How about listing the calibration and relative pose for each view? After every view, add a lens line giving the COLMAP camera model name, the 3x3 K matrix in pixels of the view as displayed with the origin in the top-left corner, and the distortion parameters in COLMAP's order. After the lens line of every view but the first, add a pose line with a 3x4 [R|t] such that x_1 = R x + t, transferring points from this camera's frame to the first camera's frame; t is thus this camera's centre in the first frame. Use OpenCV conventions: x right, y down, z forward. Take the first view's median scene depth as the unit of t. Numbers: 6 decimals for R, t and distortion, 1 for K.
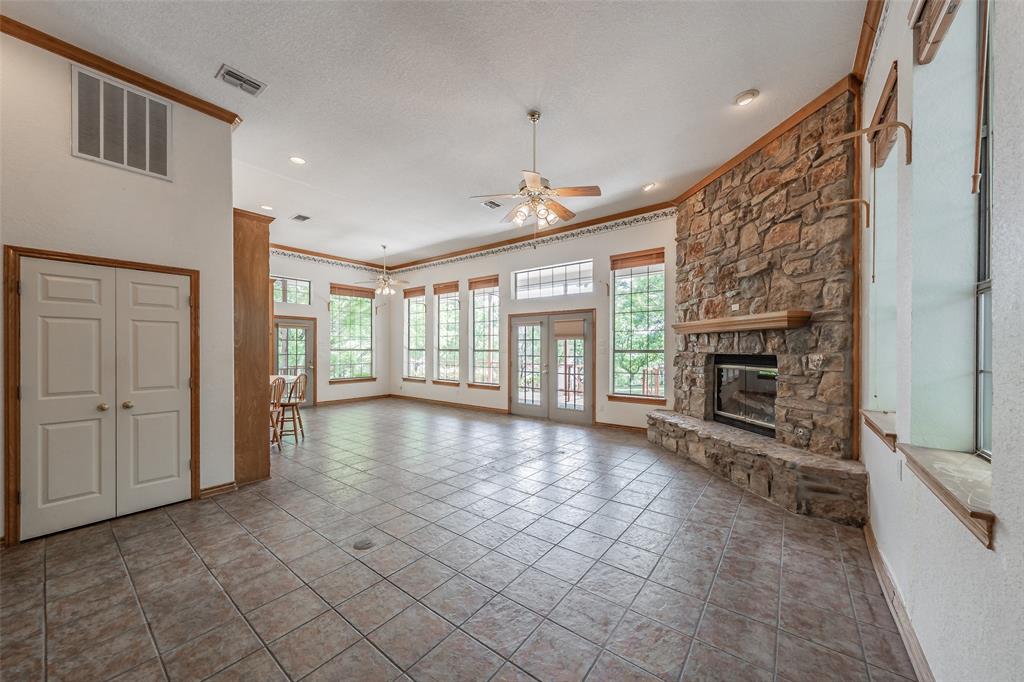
lens RADIAL K [[366.5, 0, 528.7], [0, 366.5, 341.4], [0, 0, 1]] dist [-0.001120, -0.000209]
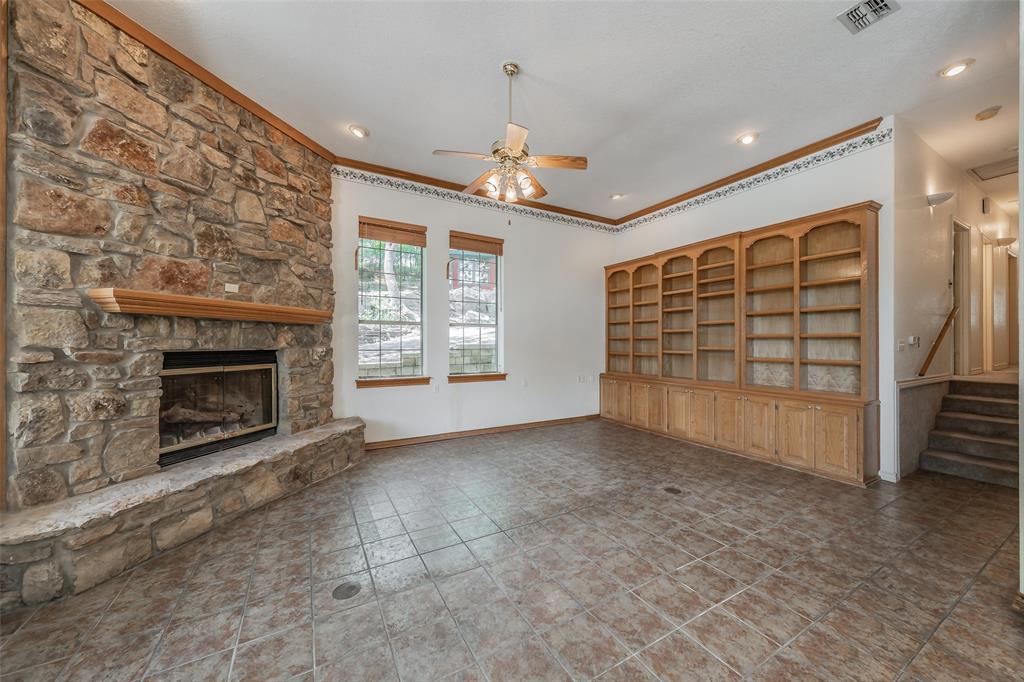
lens RADIAL K [[364.5, 0, 512.0], [0, 364.5, 341.0], [0, 0, 1]] dist [0.000463, 0.000024]
pose [[-0.907388, -0.004271, 0.420273, -0.336253], [-0.015521, 0.999607, -0.023353, 0.030327], [-0.420008, -0.027713, -0.907097, 1.792102]]
